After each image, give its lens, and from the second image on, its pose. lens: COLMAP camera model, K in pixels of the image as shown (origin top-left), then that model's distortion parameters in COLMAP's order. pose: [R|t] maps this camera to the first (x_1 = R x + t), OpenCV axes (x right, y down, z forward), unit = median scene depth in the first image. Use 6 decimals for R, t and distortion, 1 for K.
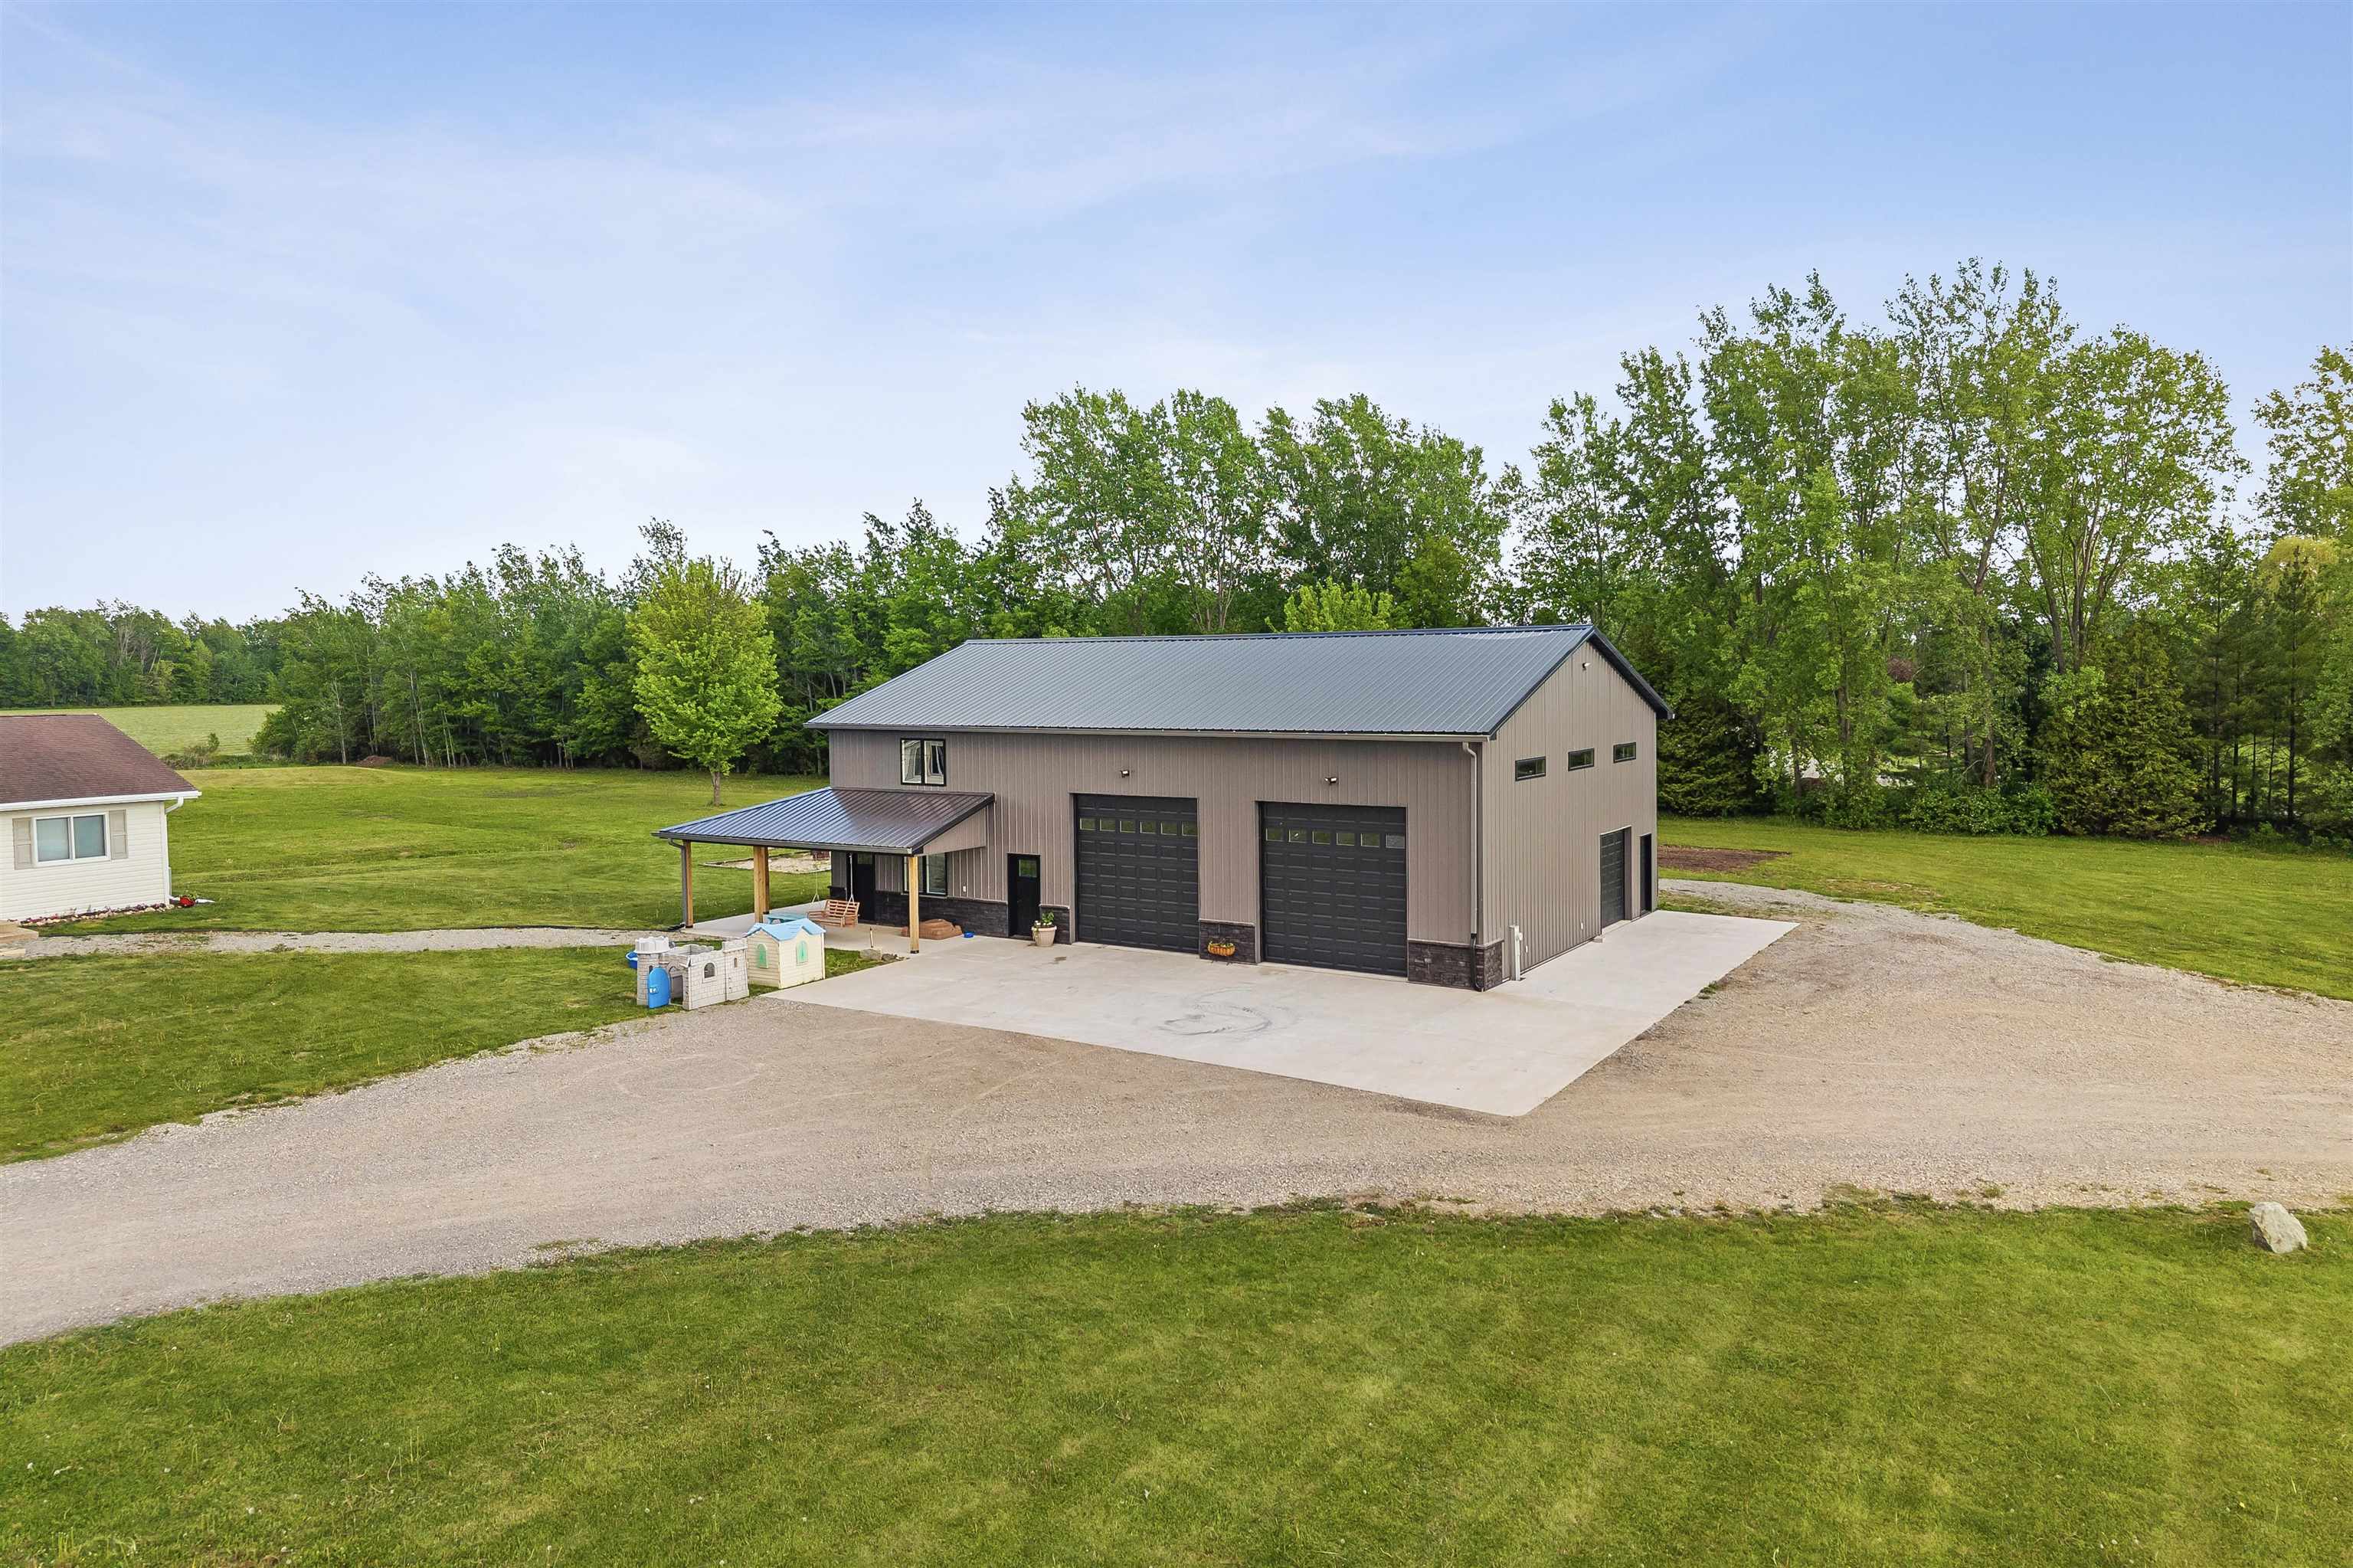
lens RADIAL K [[1562.1, 0, 1161.5], [0, 1562.1, 723.7], [0, 0, 1]] dist [0.054858, -0.055188]
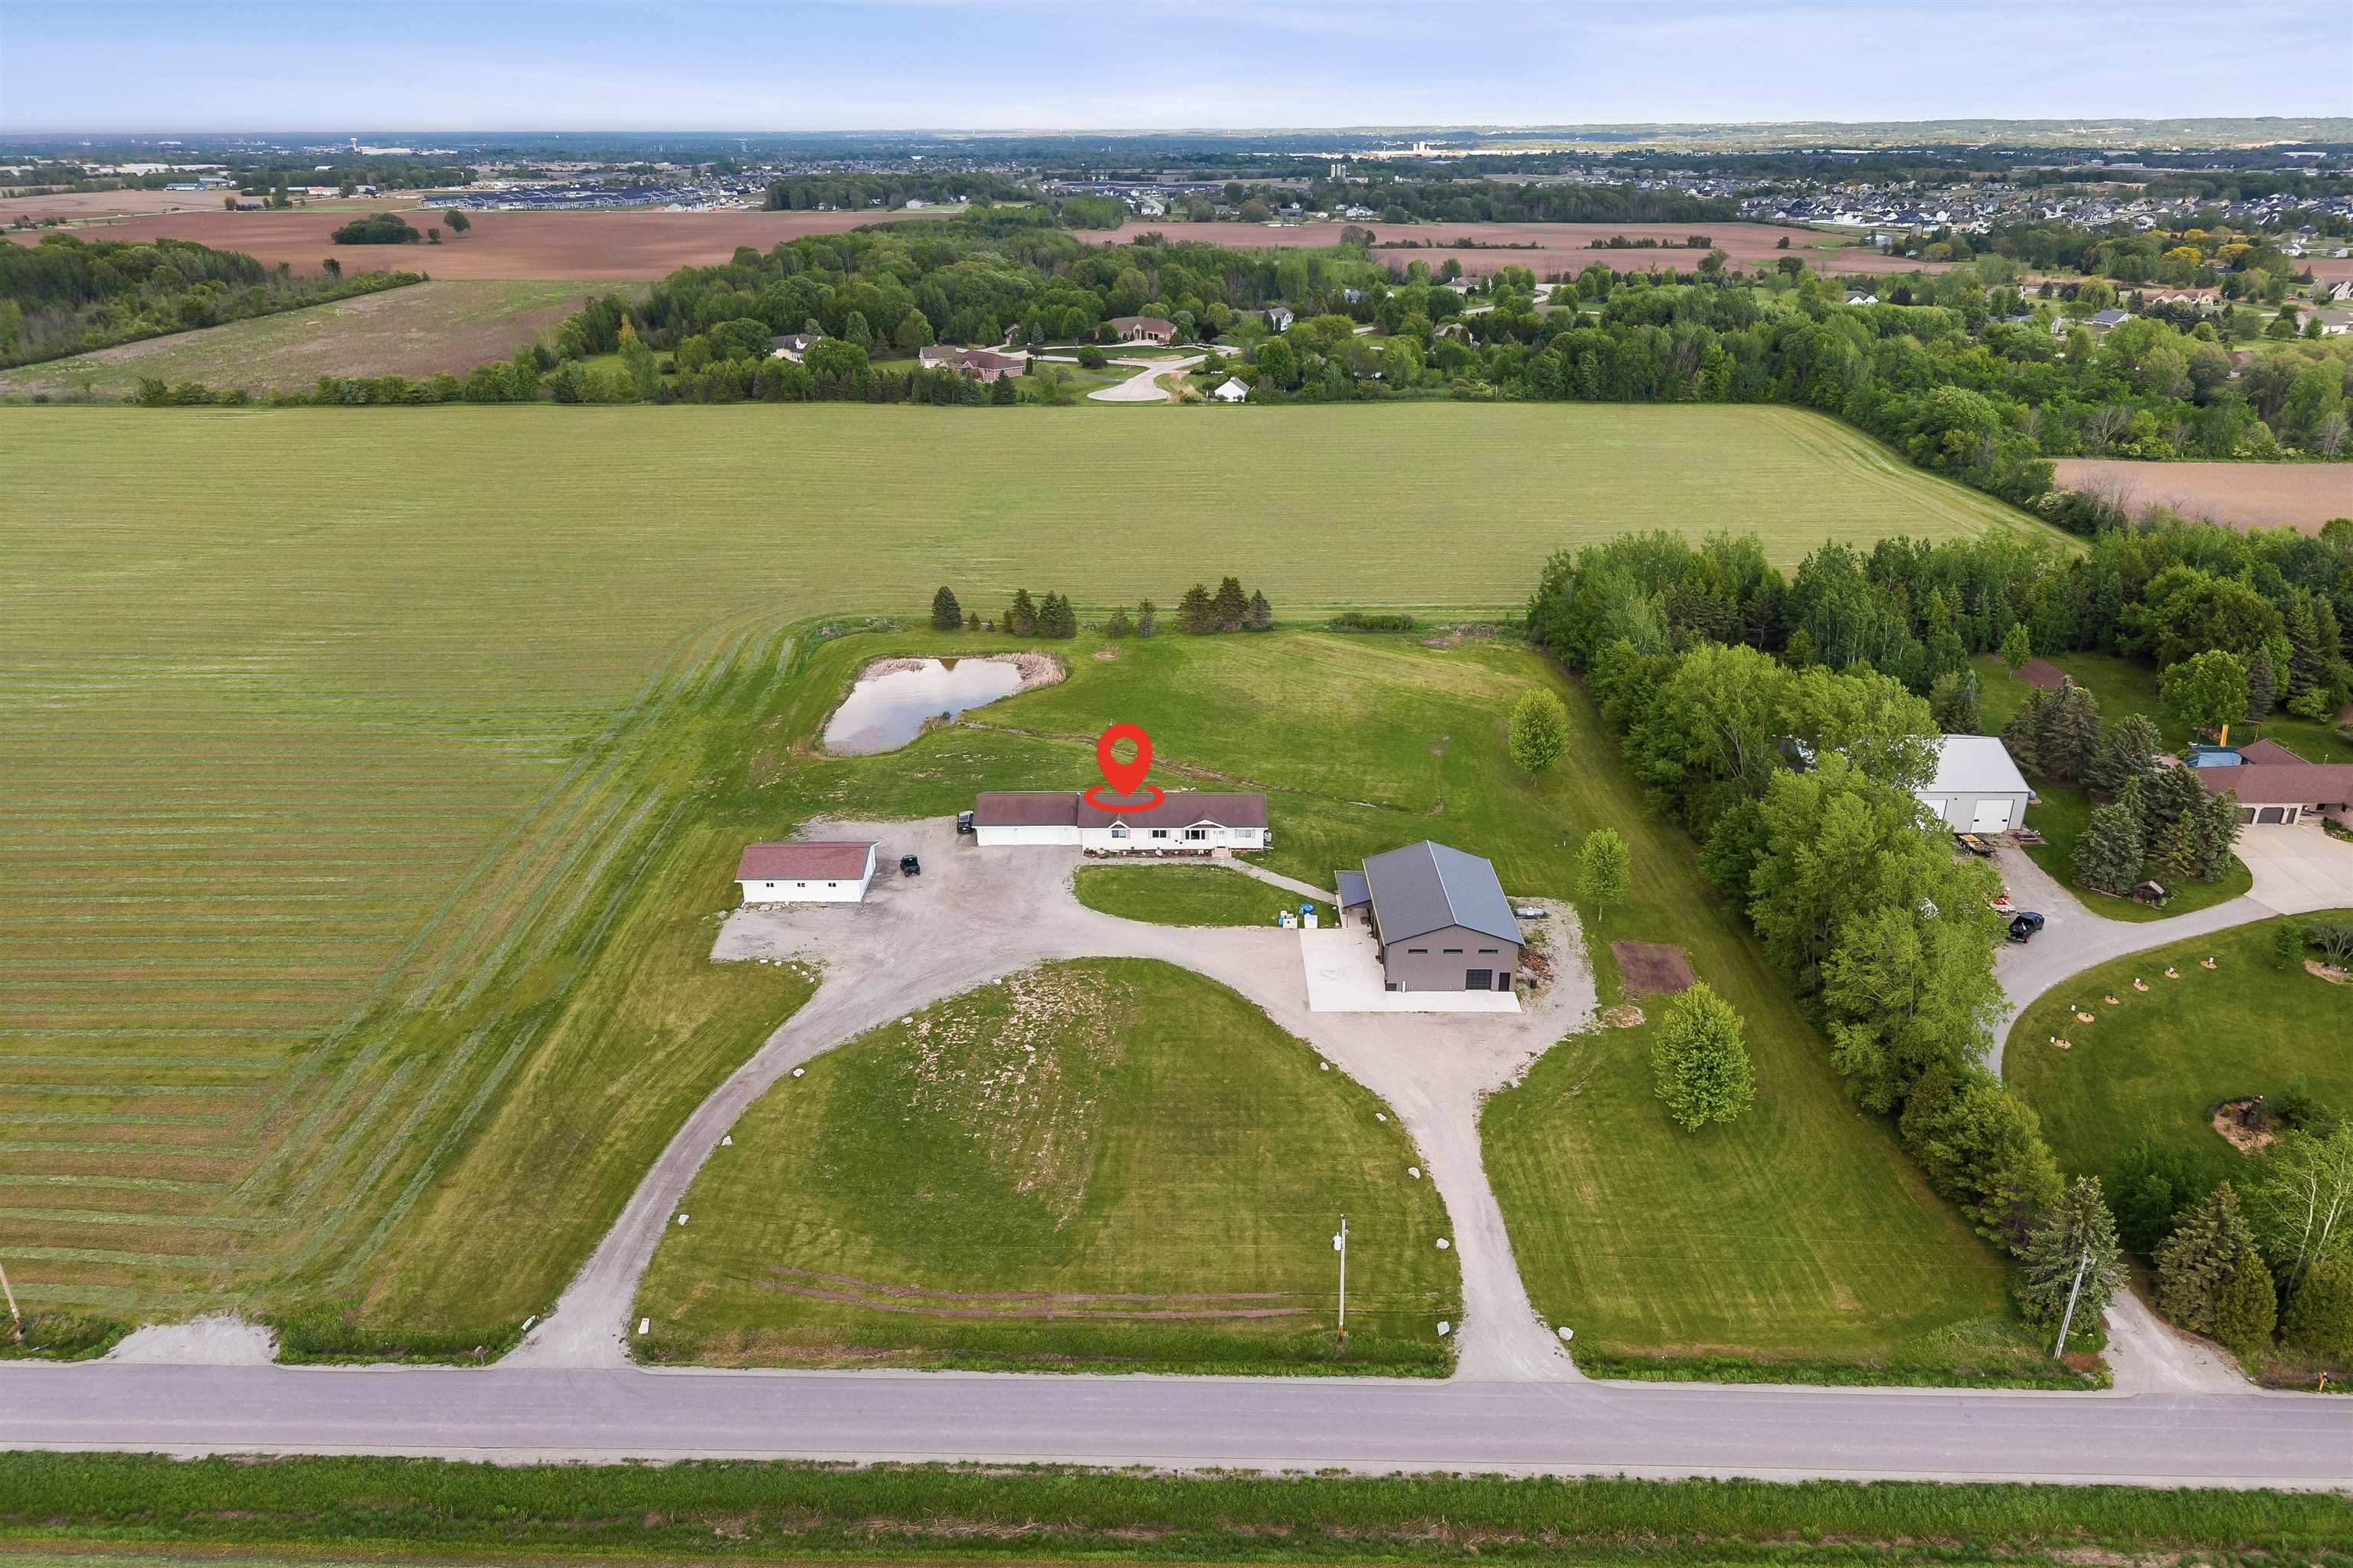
lens RADIAL K [[1567.4, 0, 1176.5], [0, 1567.4, 784.0], [0, 0, 1]] dist [0.002664, 0.000849]
pose [[0.540662, 0.331215, -0.773293, 2.752108], [-0.027064, 0.925602, 0.377529, -1.808807], [0.840805, -0.183188, 0.509401, -1.530000]]
